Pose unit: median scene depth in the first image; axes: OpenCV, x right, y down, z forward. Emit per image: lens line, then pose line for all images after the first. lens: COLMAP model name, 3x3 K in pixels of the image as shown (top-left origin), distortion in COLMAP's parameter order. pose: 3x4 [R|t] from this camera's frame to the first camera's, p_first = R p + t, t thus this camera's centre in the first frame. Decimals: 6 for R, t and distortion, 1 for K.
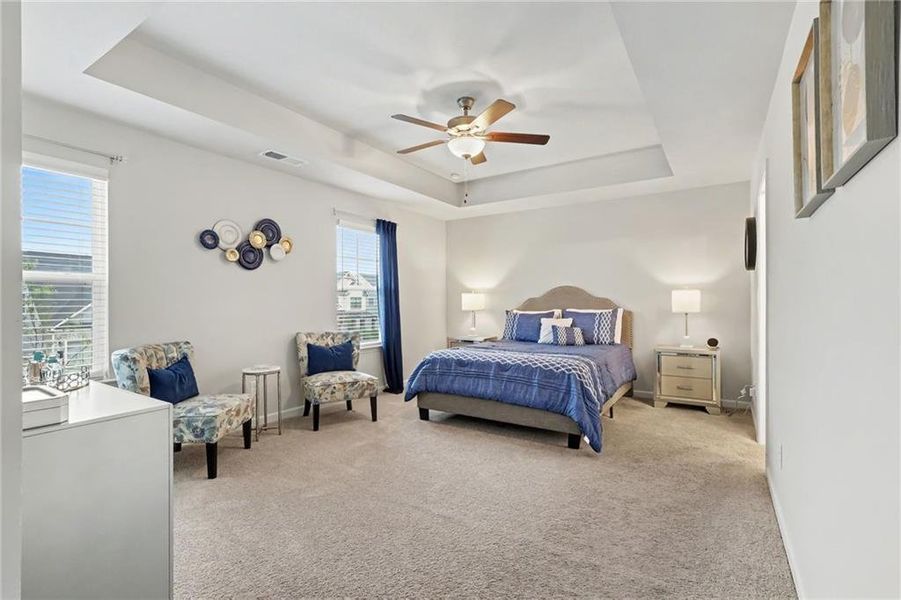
lens RADIAL K [[414.1, 0, 451.5], [0, 414.1, 299.3], [0, 0, 1]] dist [-0.007416, 0.001795]
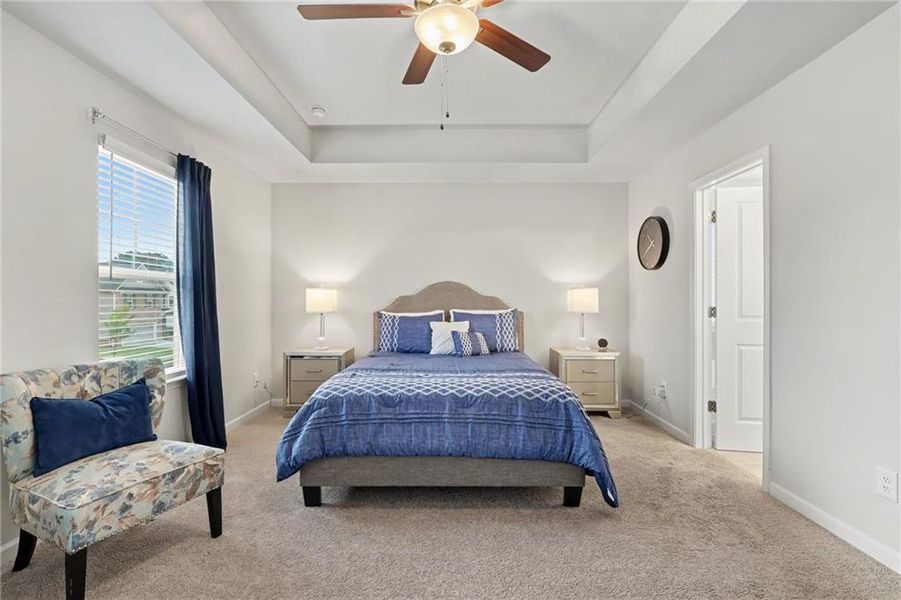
lens RADIAL K [[414.1, 0, 451.5], [0, 414.1, 299.3], [0, 0, 1]] dist [-0.007416, 0.001795]
pose [[0.842103, 0.002786, 0.539309, -0.203660], [-0.003979, 0.999992, 0.001047, 0.002557], [-0.539302, -0.003027, 0.842107, 0.393684]]
